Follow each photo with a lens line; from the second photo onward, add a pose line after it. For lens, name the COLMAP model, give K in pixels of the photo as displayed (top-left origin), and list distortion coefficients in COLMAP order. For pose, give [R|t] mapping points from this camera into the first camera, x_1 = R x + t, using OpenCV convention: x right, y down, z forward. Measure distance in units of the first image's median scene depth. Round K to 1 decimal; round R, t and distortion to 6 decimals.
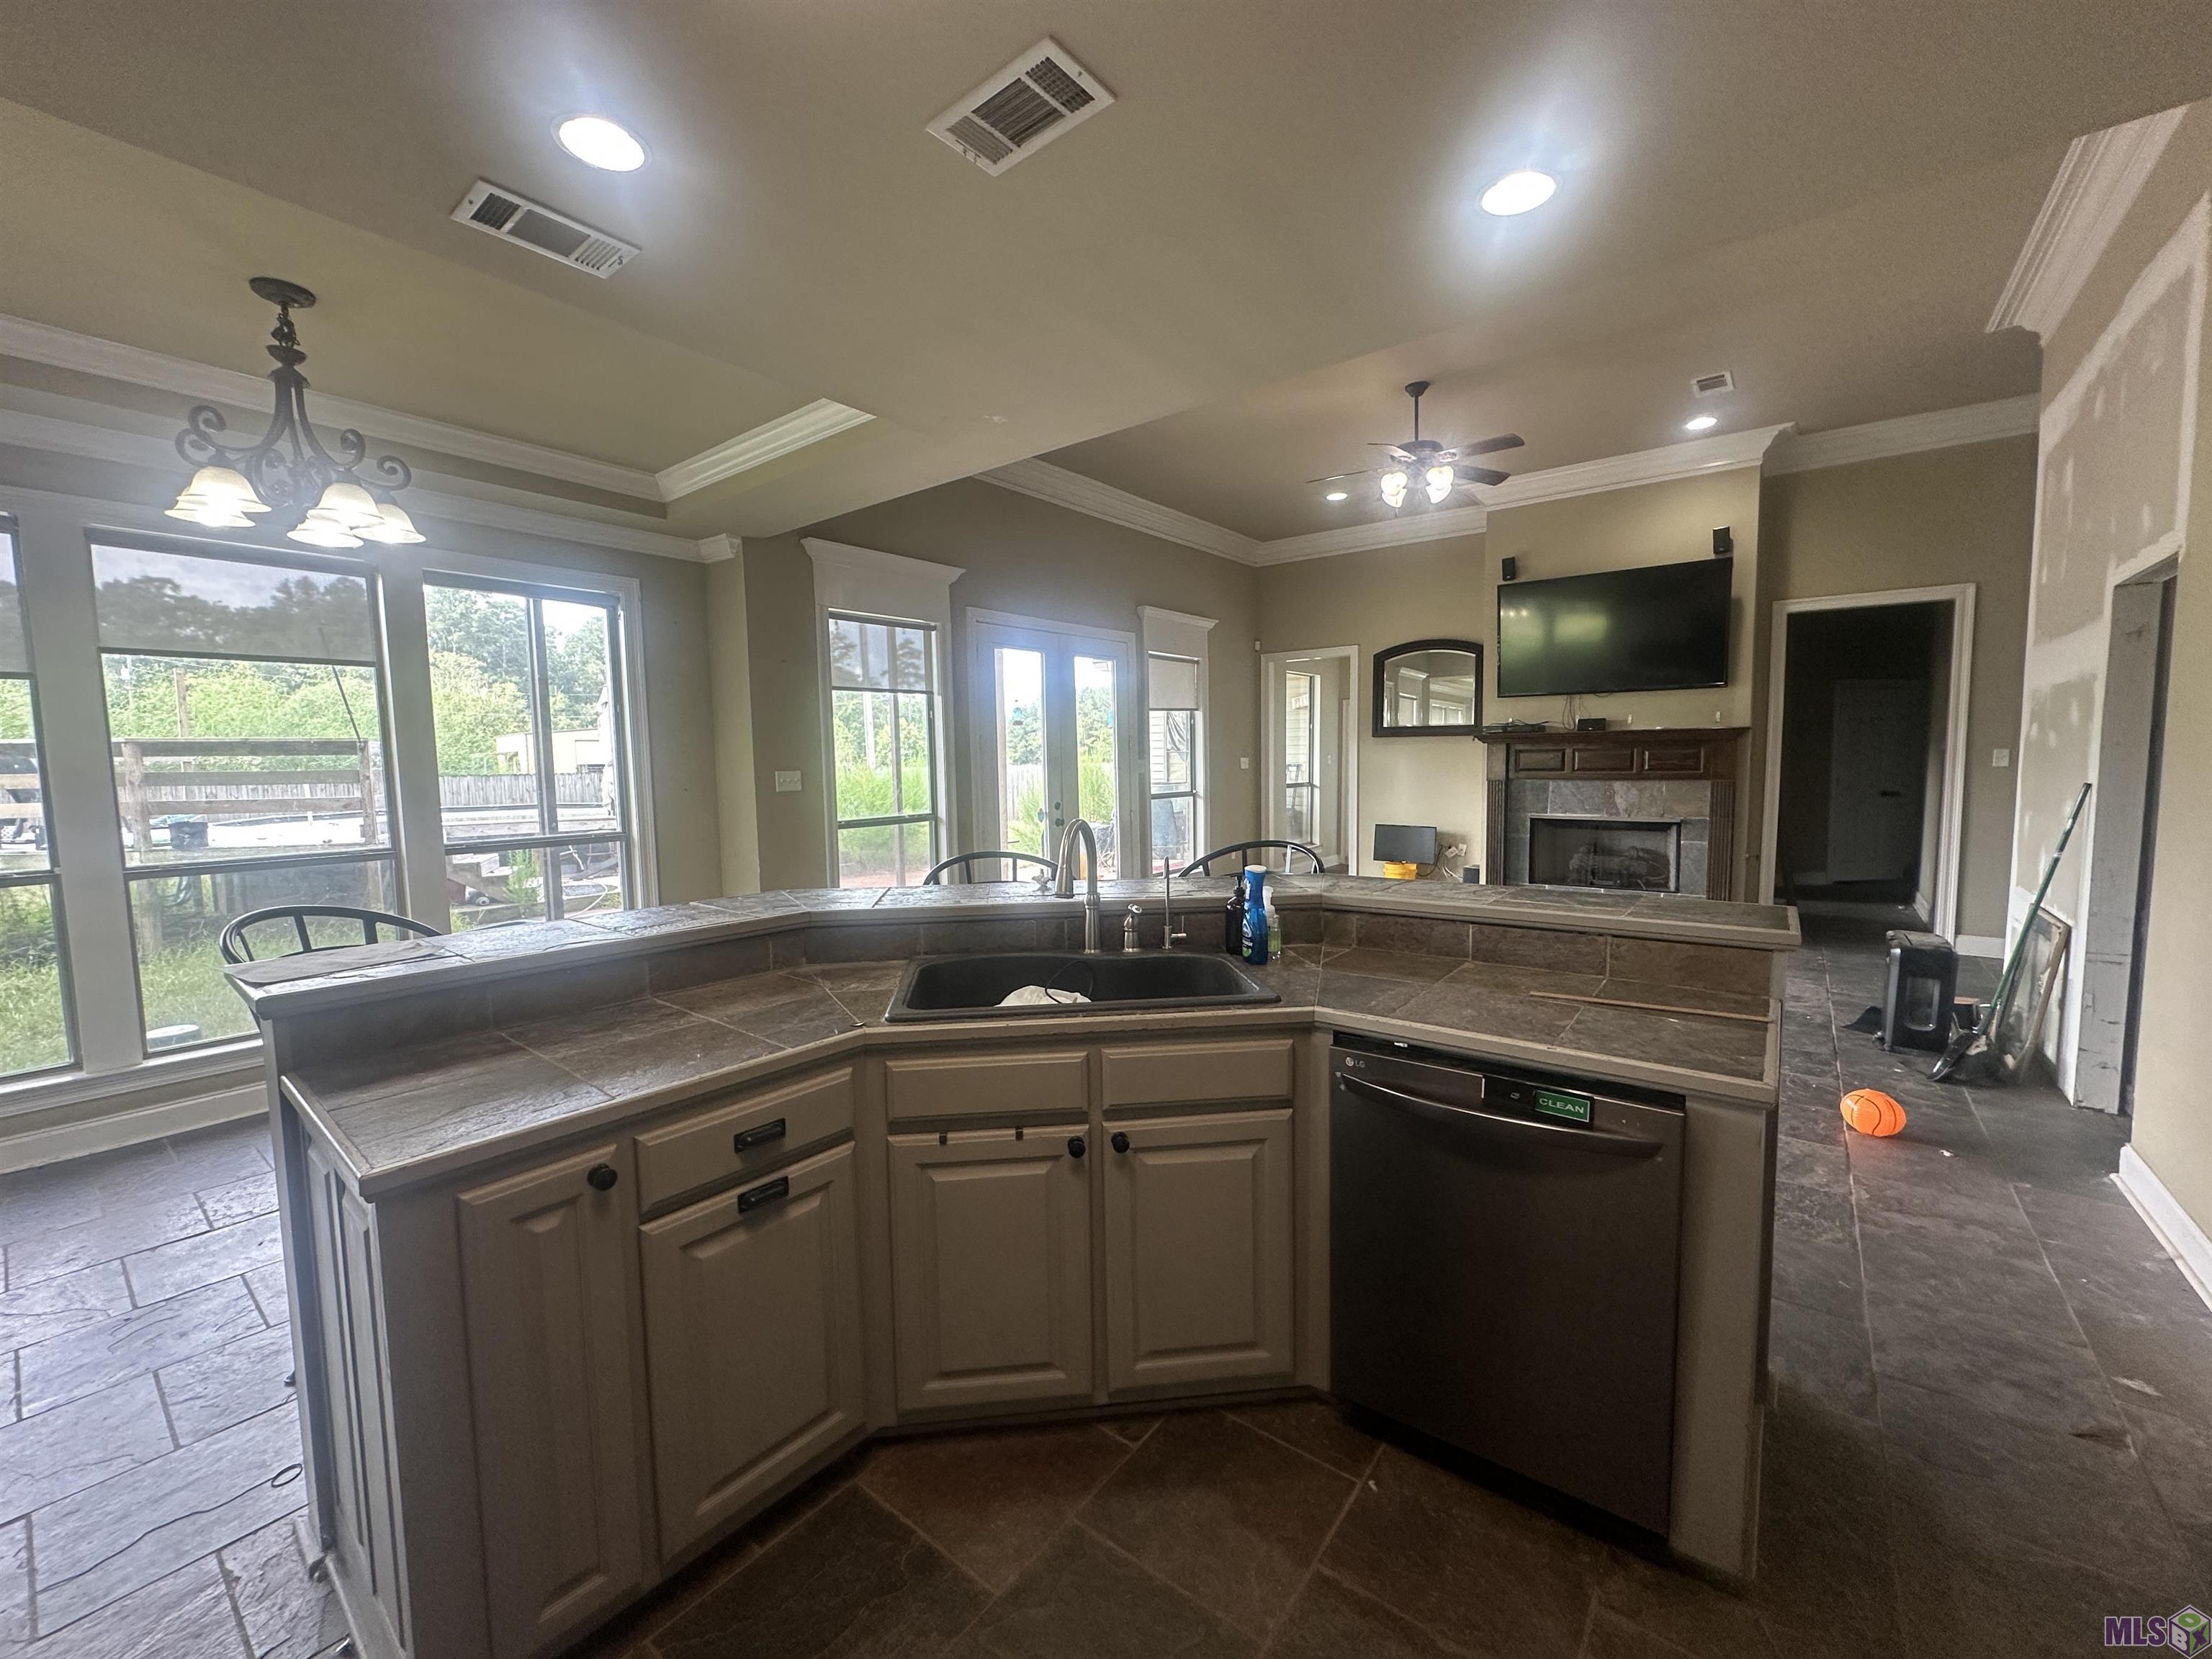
lens RADIAL K [[881.7, 0, 1103.8], [0, 881.7, 822.8], [0, 0, 1]] dist [-0.001305, 0.000600]
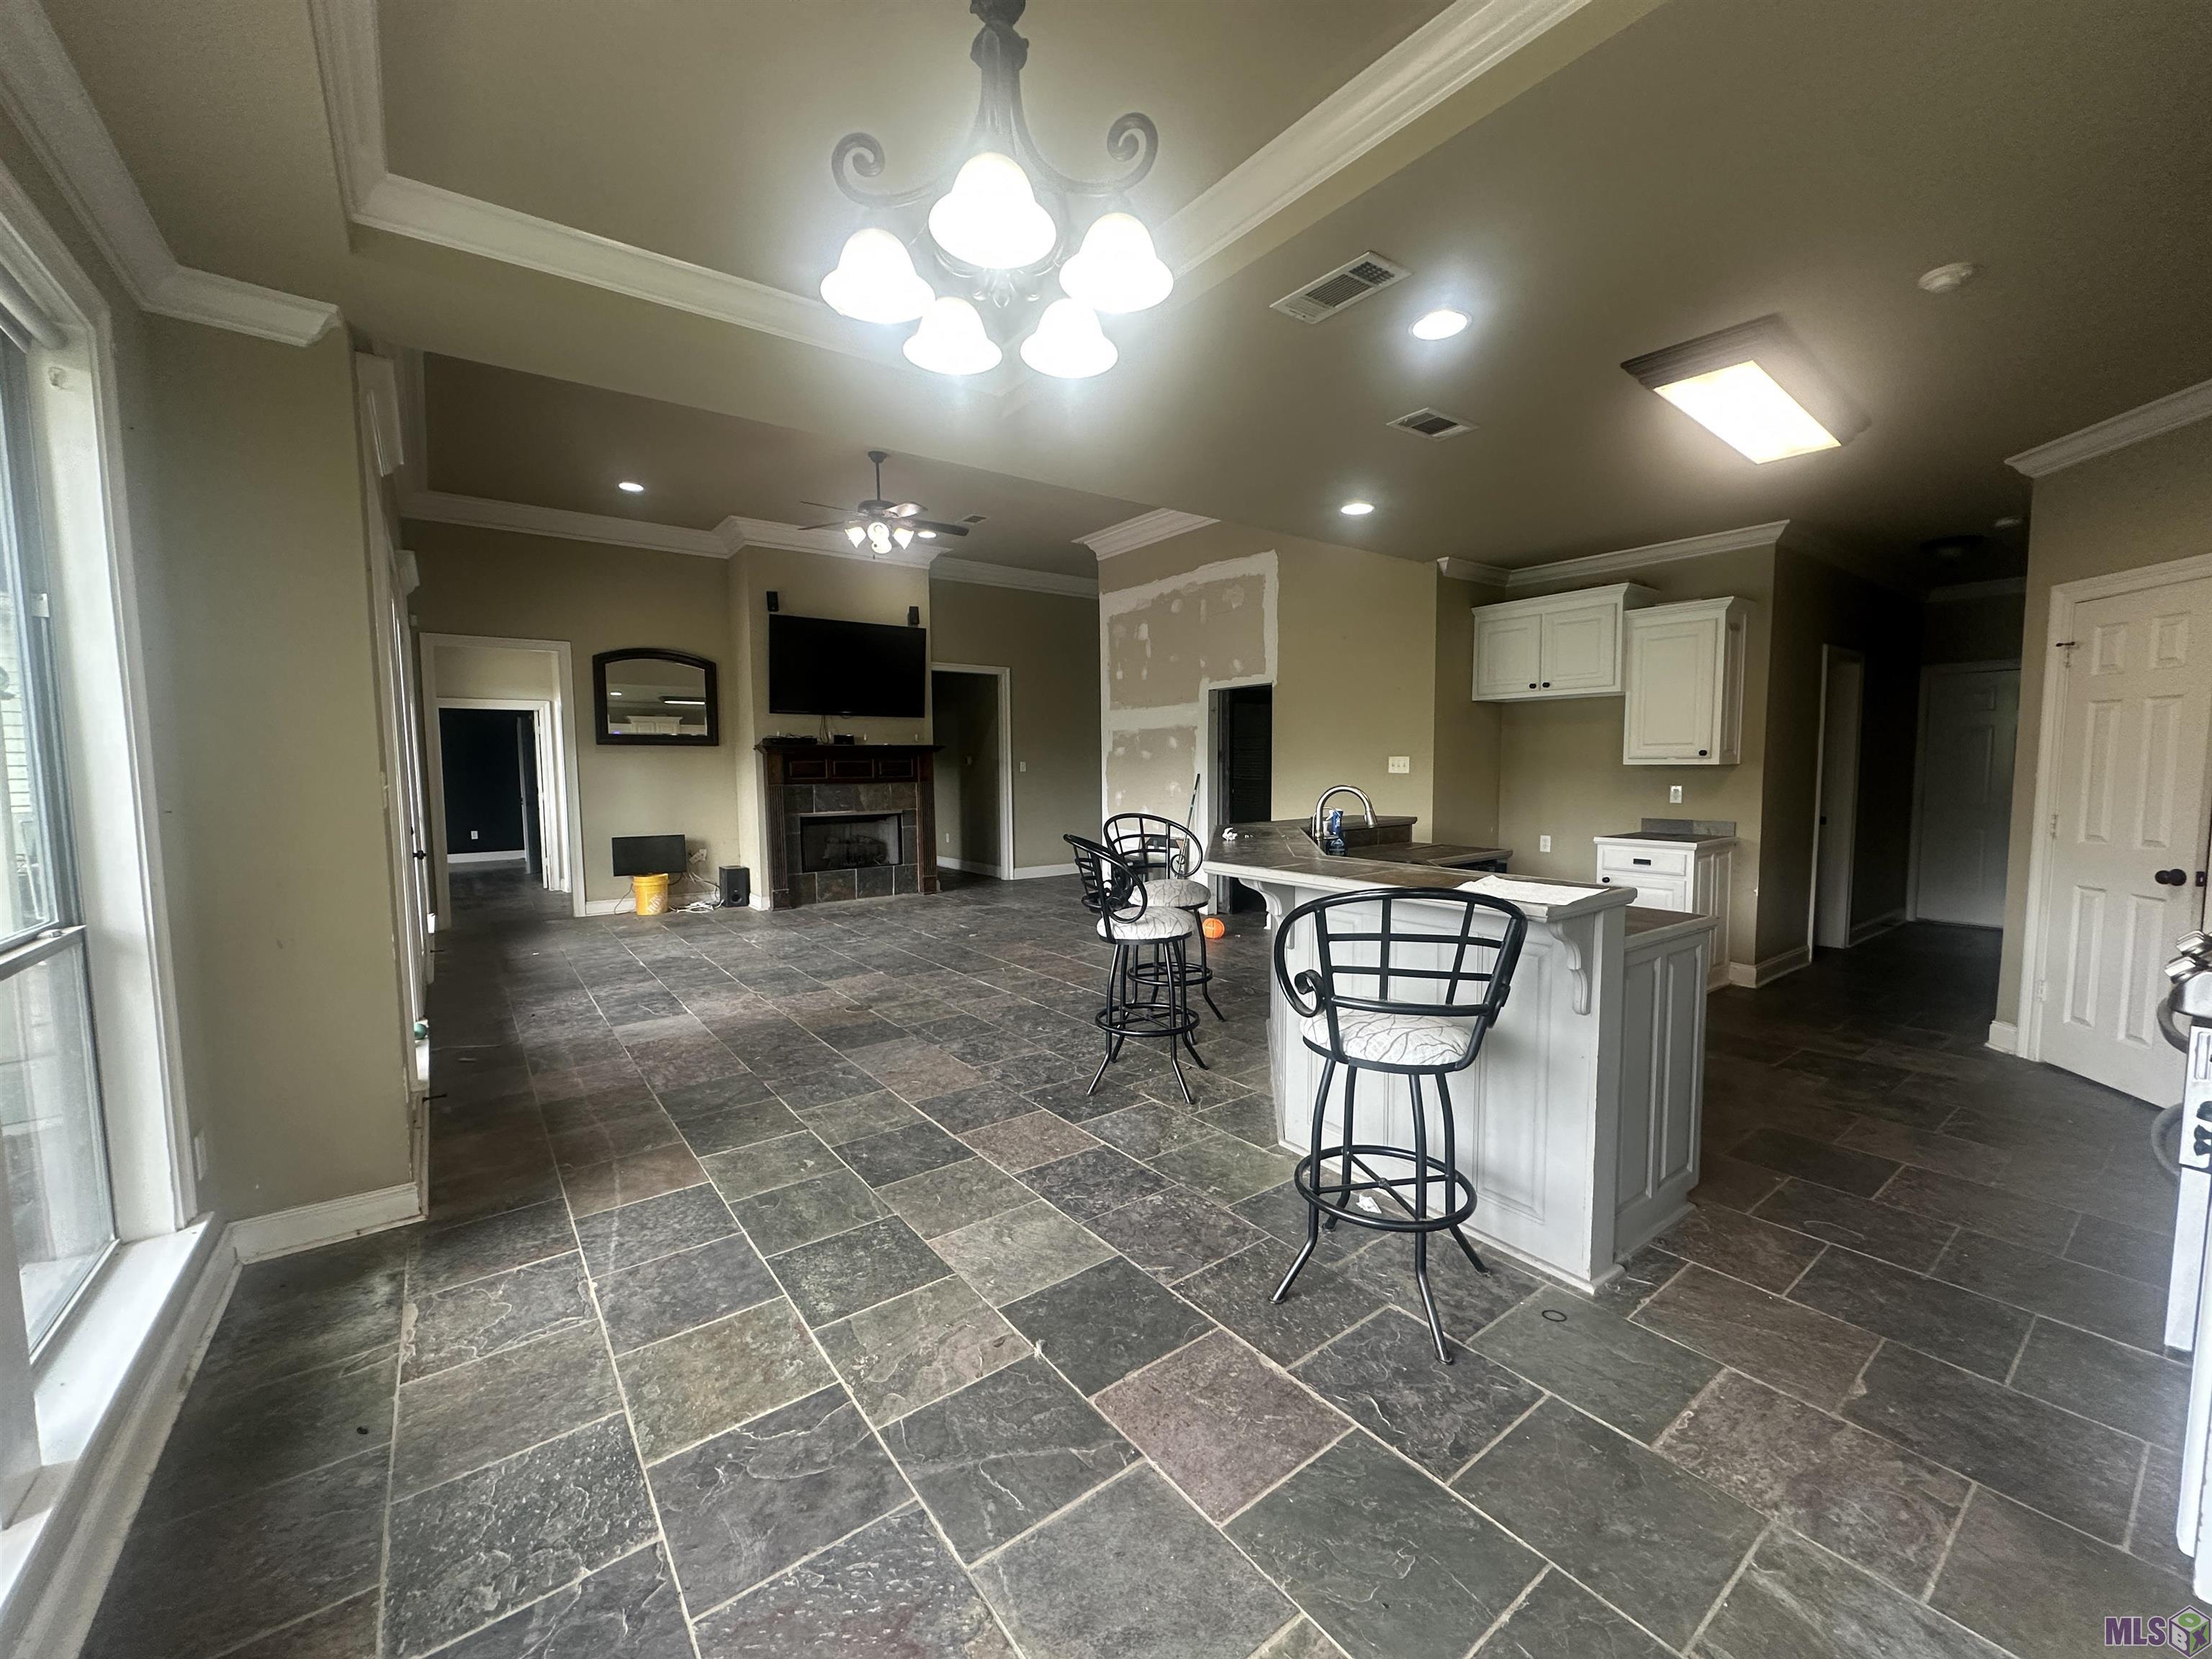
lens RADIAL K [[881.7, 0, 1102.3], [0, 881.7, 829.7], [0, 0, 1]] dist [-0.001305, 0.000600]
pose [[0.260325, -0.061368, 0.963569, -1.391281], [0.077670, 0.996075, 0.042454, -0.018766], [-0.962392, 0.063789, 0.264070, 0.764025]]
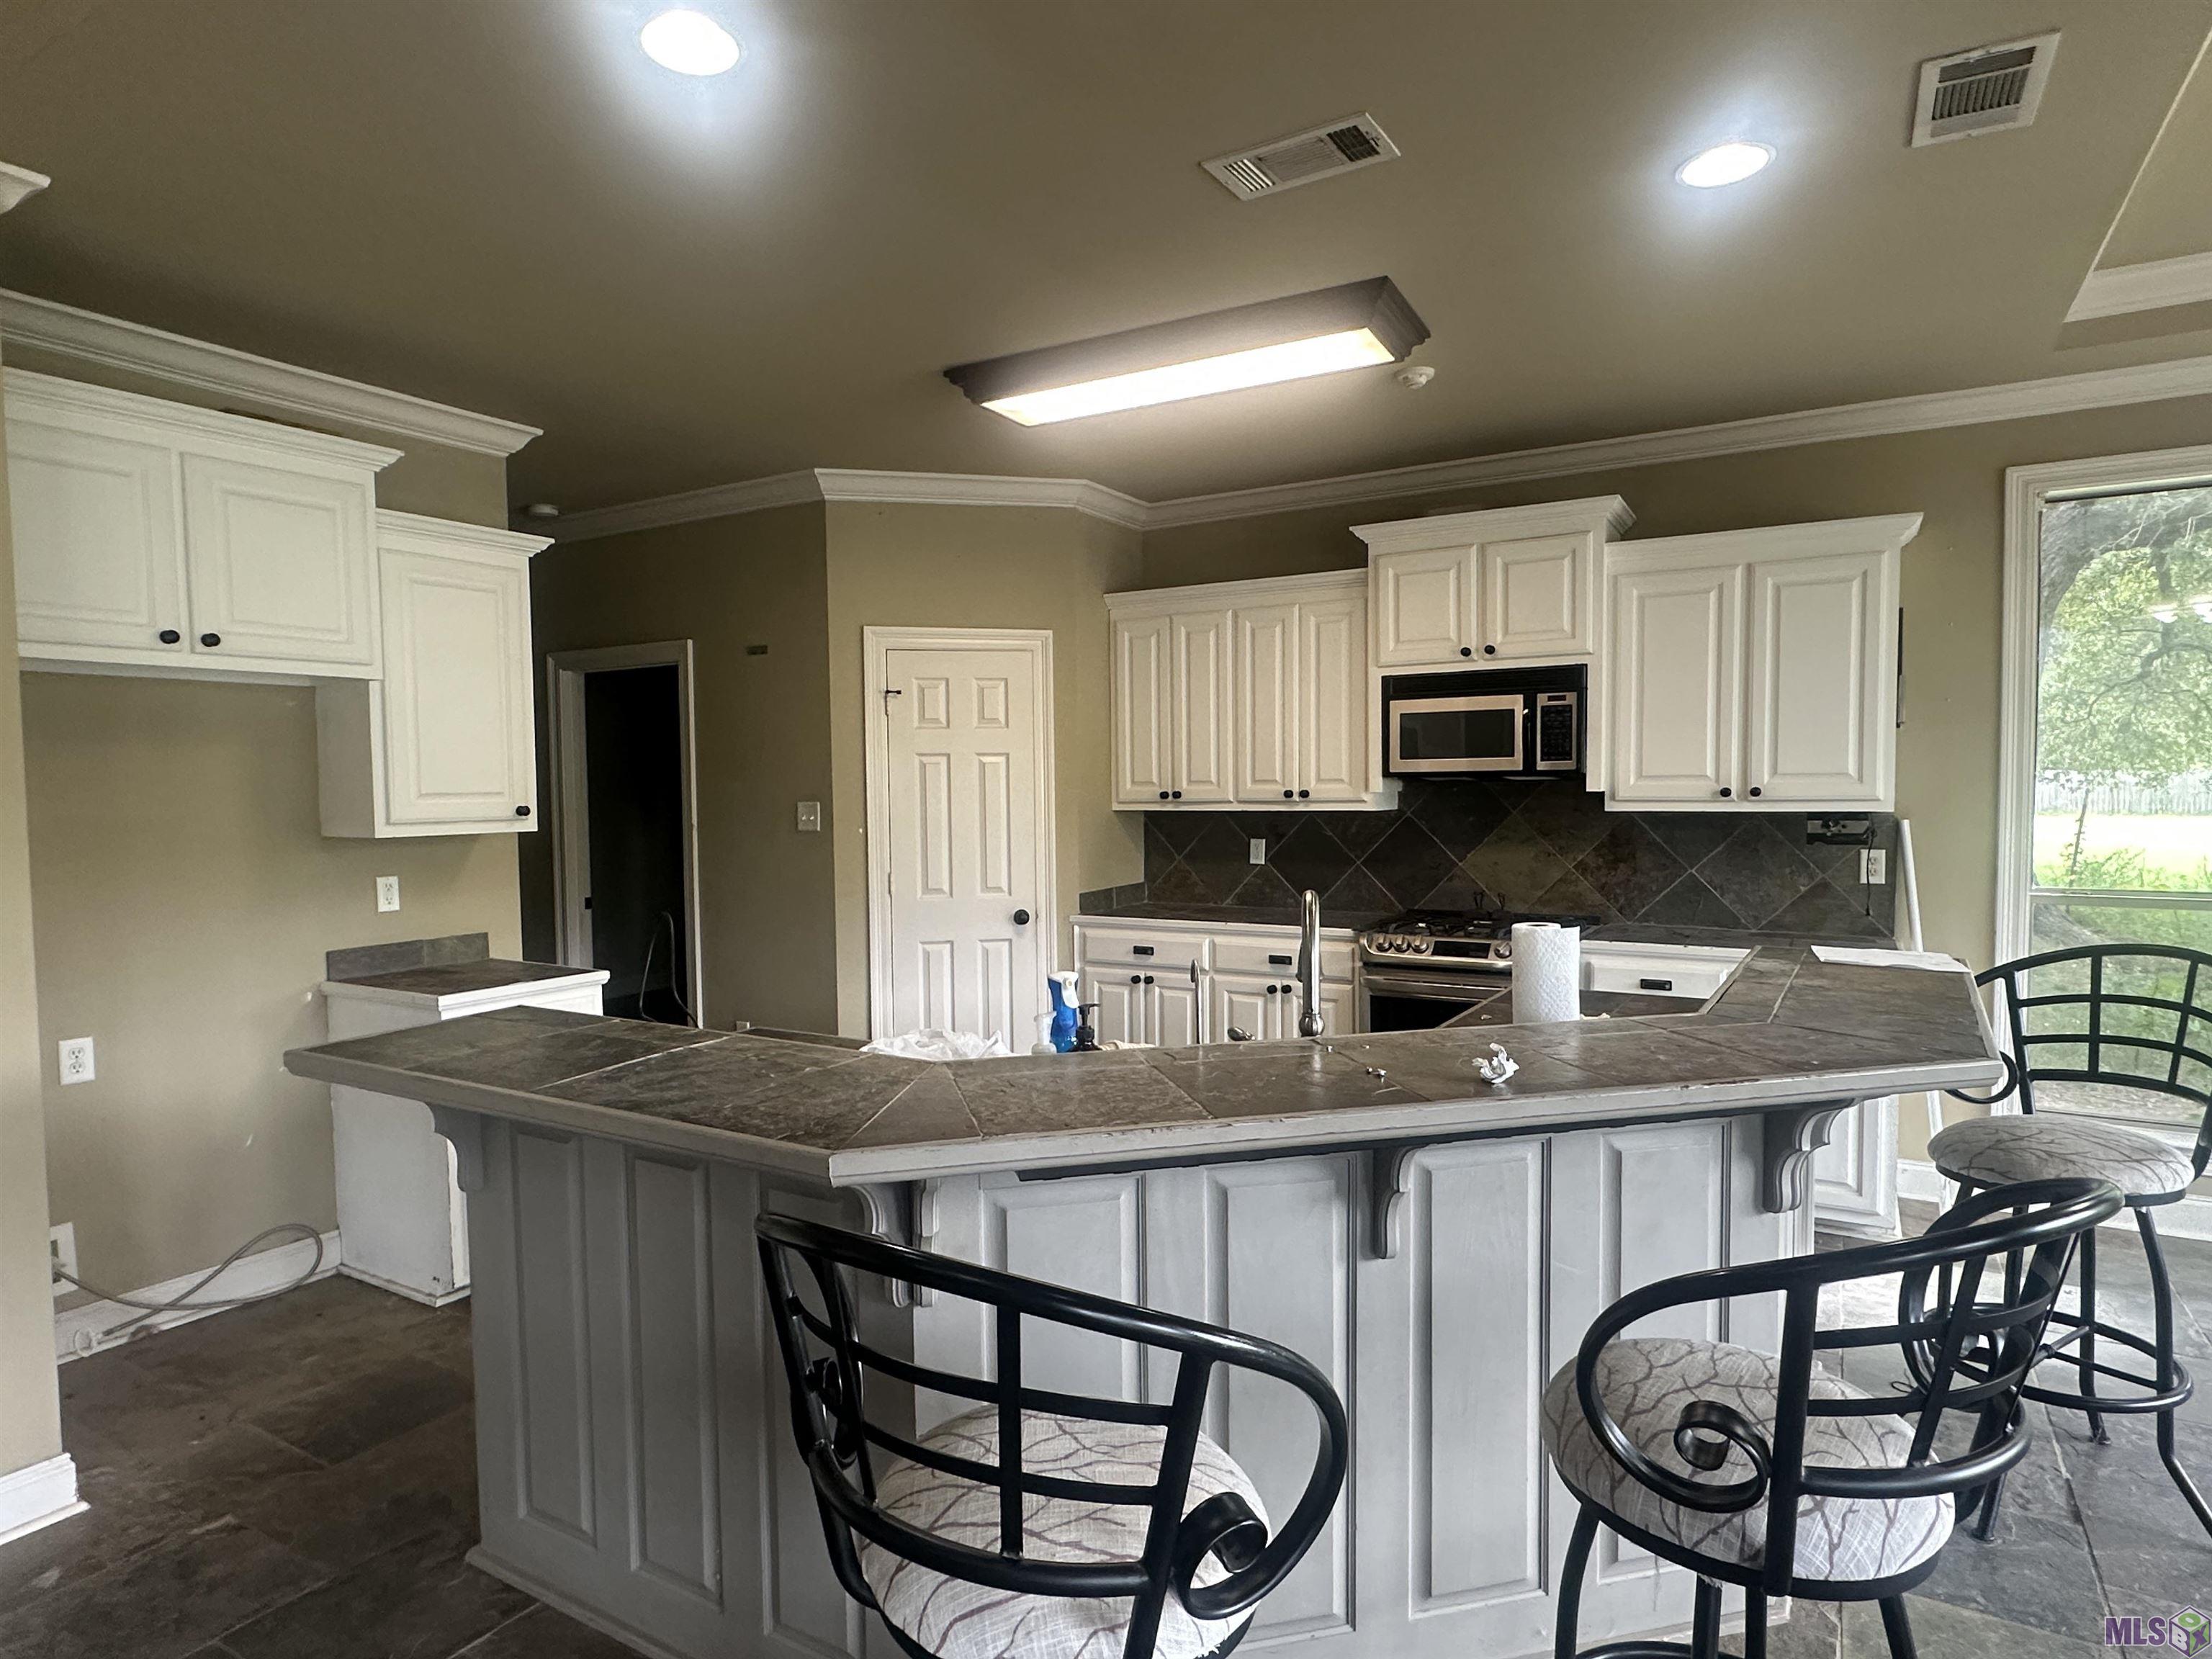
lens RADIAL K [[1237.0, 0, 1096.7], [0, 1237.0, 843.6], [0, 0, 1]] dist [-0.005218, 0.004255]
pose [[-0.992242, 0.033414, -0.119744, 0.199762], [0.018369, 0.992036, 0.124608, -0.127100], [0.122954, 0.121442, -0.984954, 1.492557]]
